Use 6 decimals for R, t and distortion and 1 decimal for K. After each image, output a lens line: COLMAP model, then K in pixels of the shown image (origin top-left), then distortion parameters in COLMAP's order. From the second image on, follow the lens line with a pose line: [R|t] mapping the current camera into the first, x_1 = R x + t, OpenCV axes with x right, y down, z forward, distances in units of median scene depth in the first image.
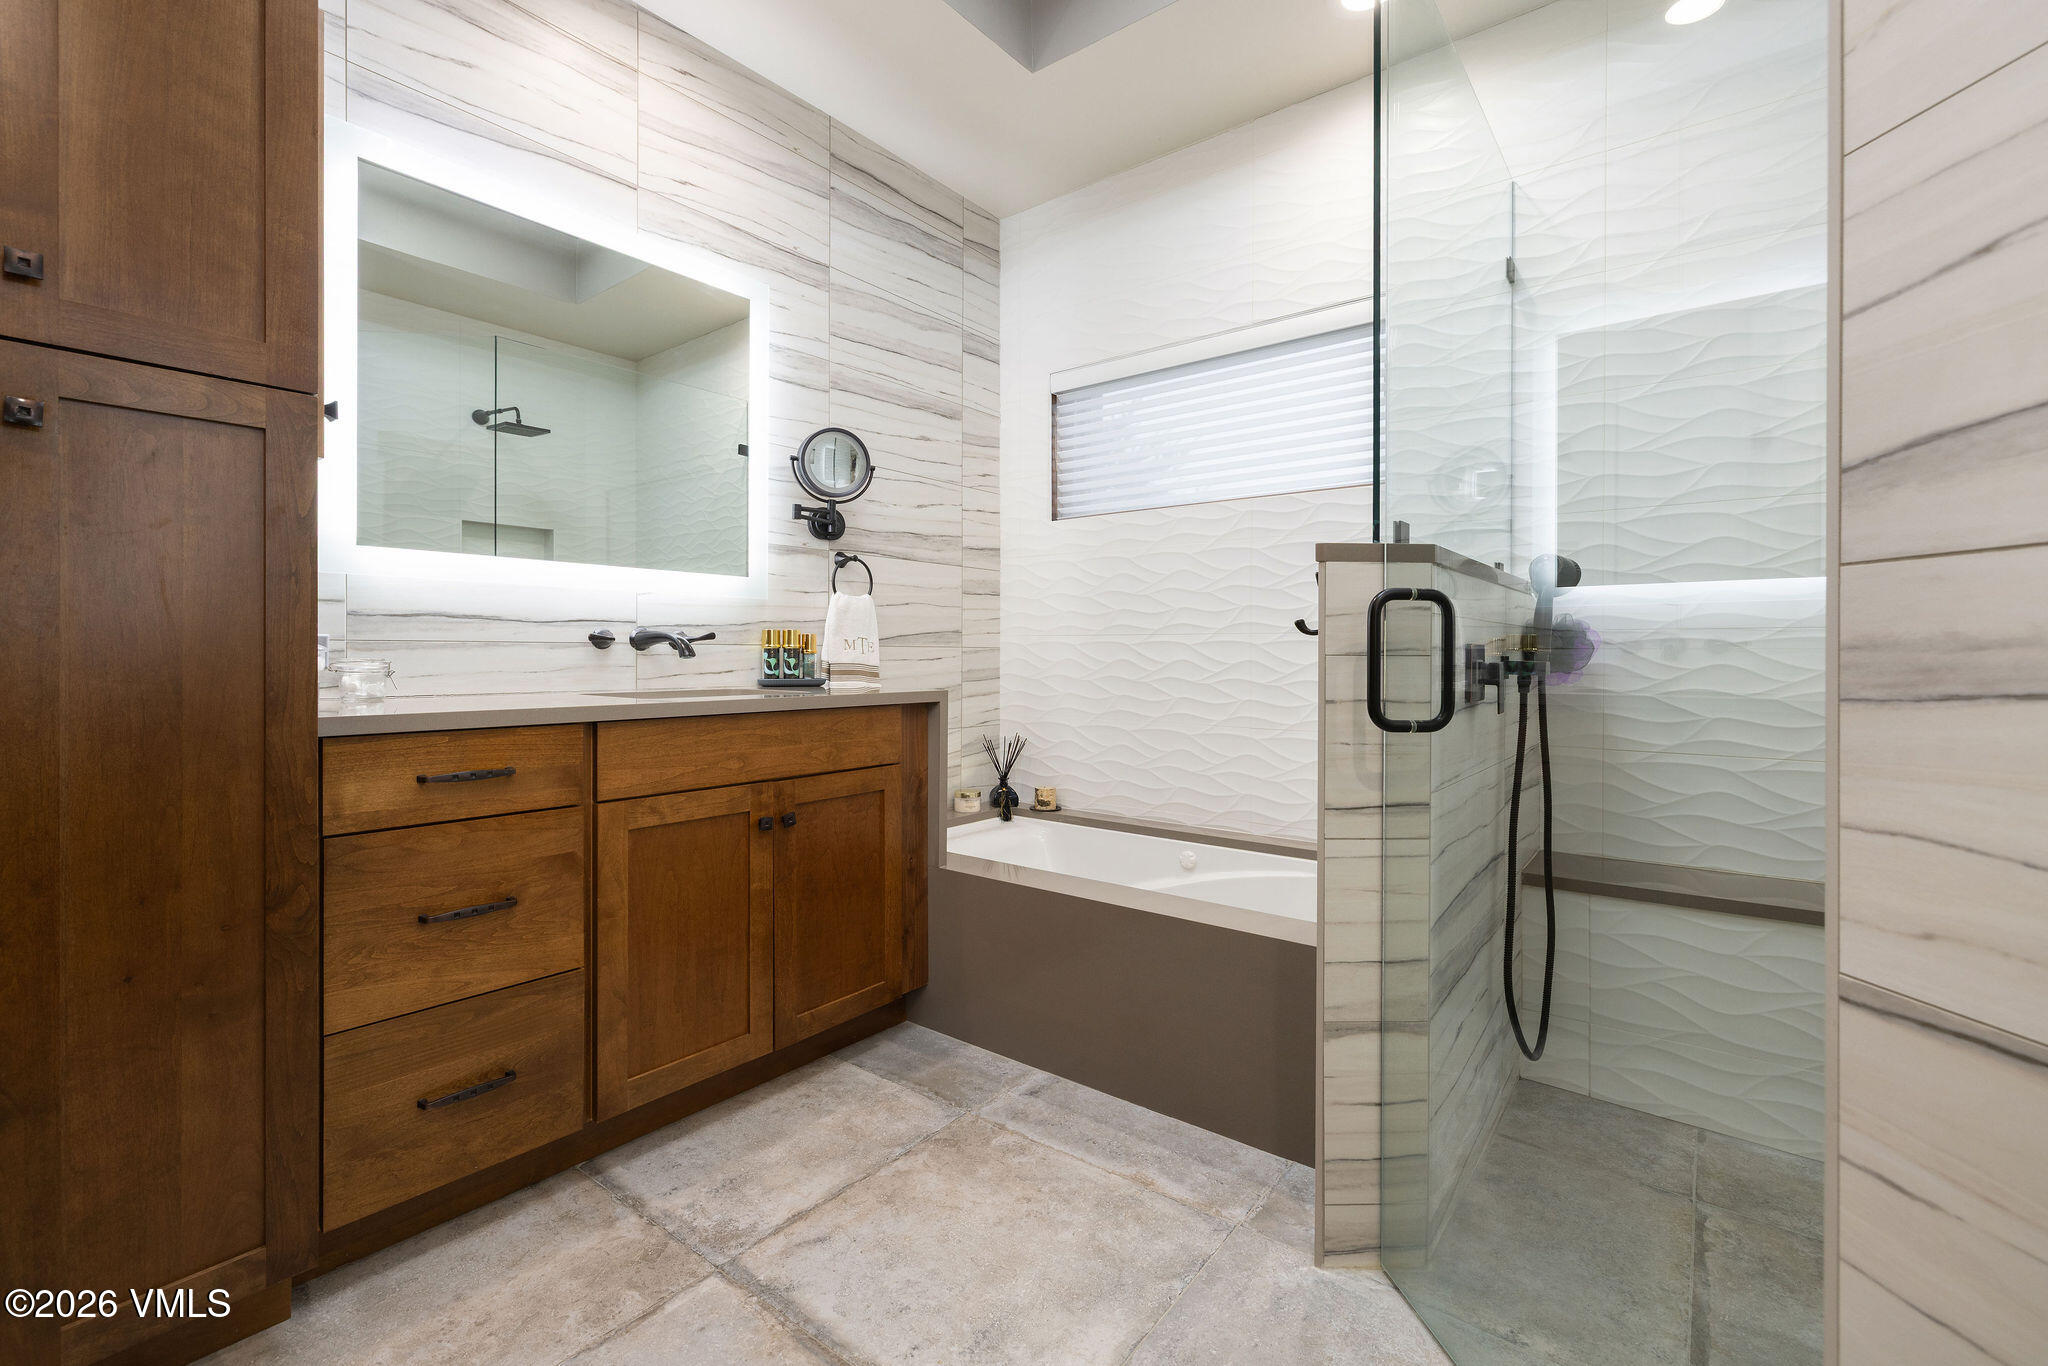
lens RADIAL K [[874.9, 0, 967.7], [0, 874.9, 672.3], [0, 0, 1]] dist [-0.000480, 0.000337]
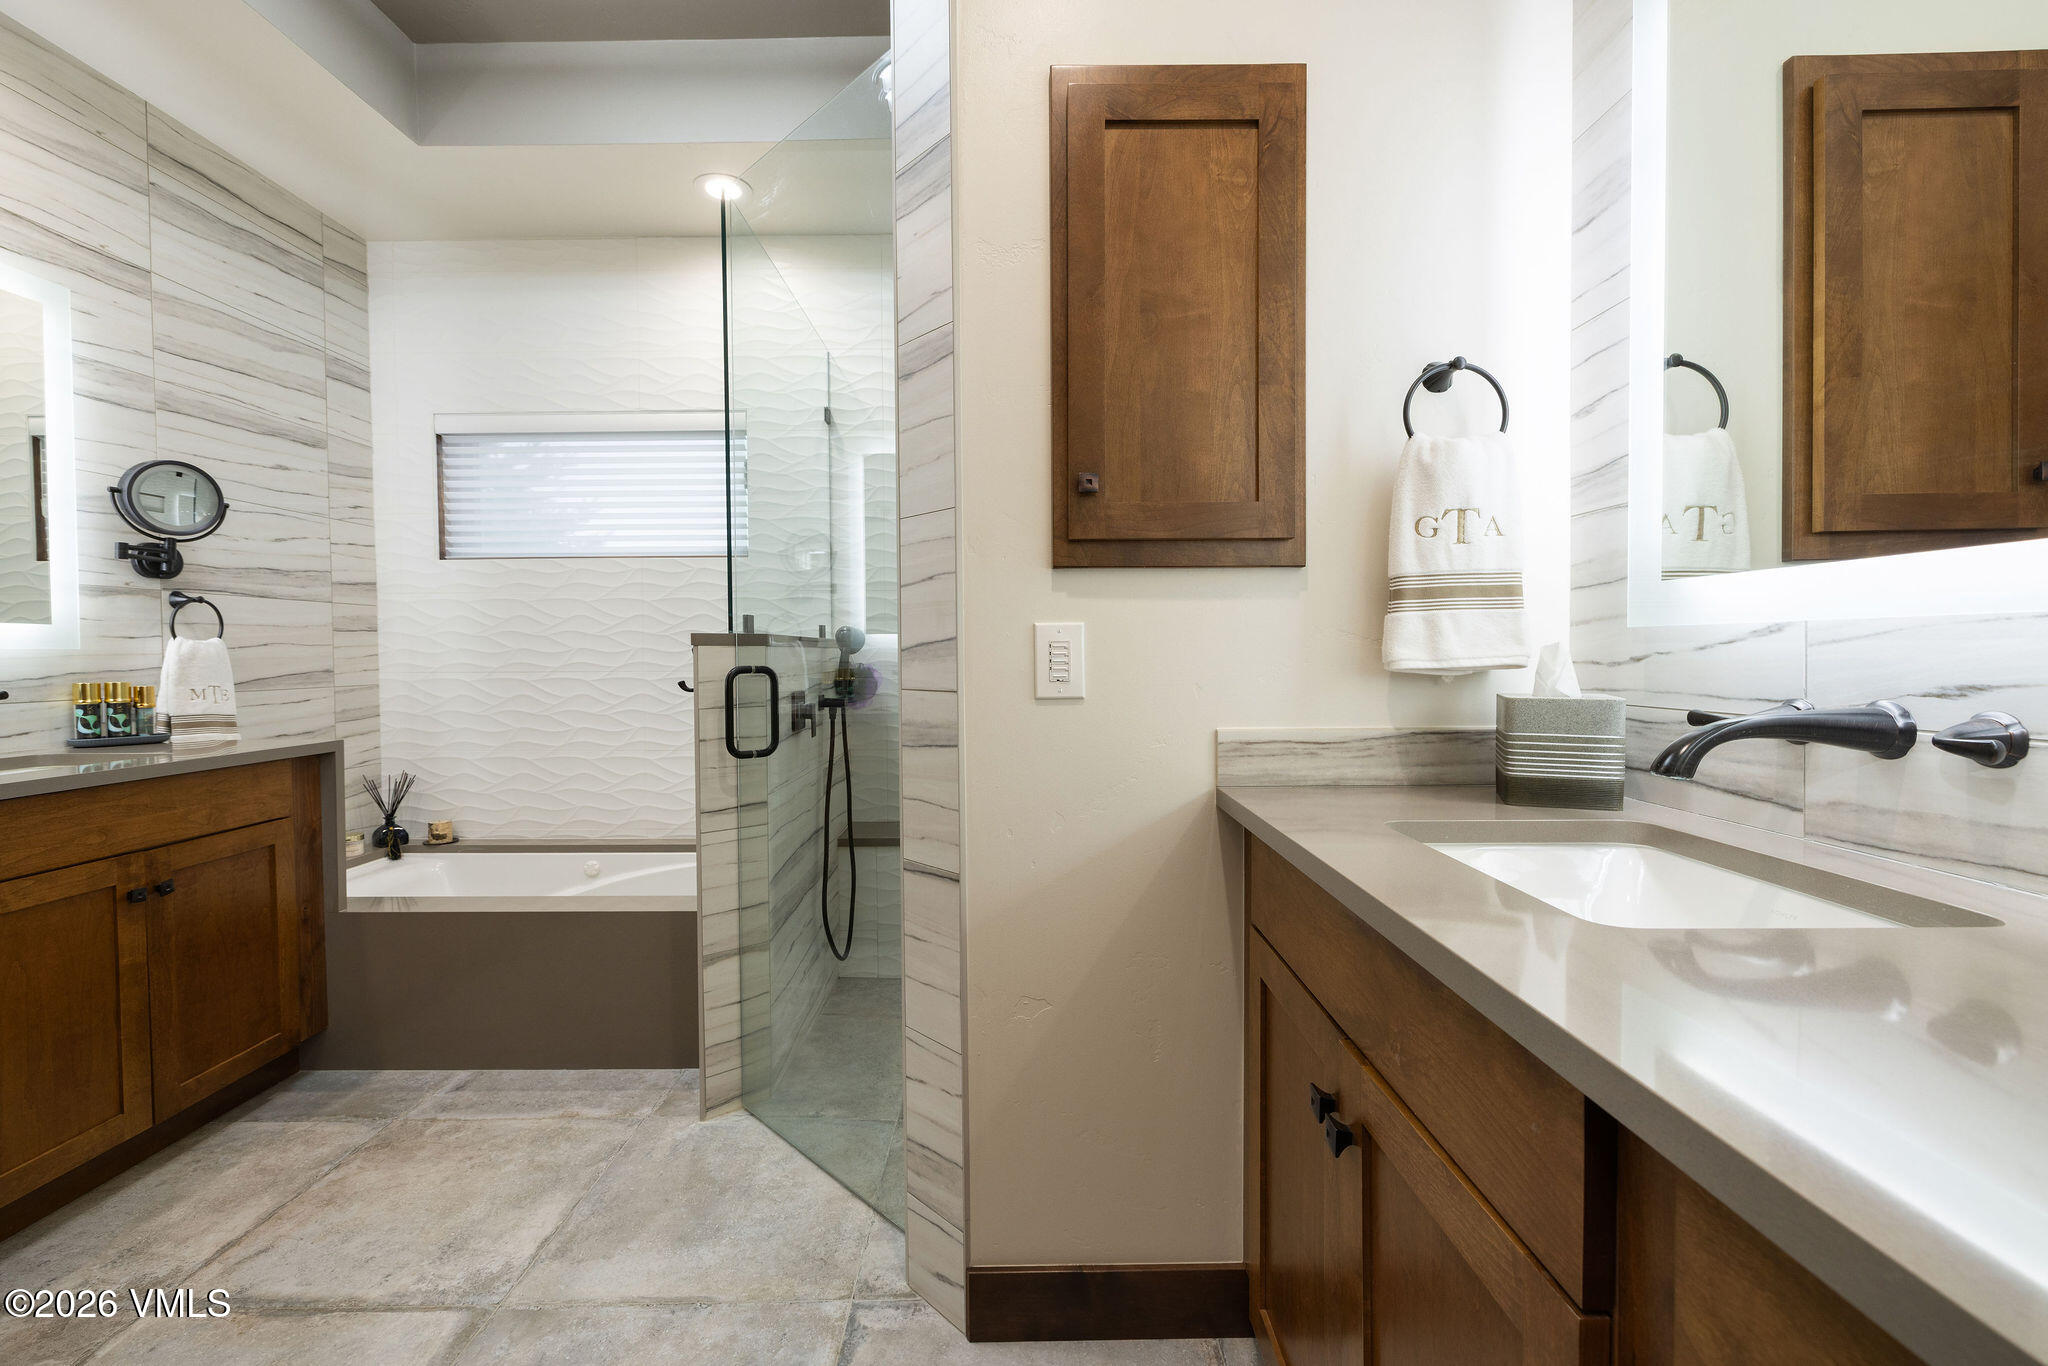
lens RADIAL K [[874.9, 0, 1010.4], [0, 874.9, 682.2], [0, 0, 1]] dist [-0.000480, 0.000337]
pose [[0.755989, -0.020967, 0.654249, -0.110596], [0.014927, 0.999779, 0.014792, -0.055341], [-0.654414, -0.001417, 0.756135, -0.320983]]
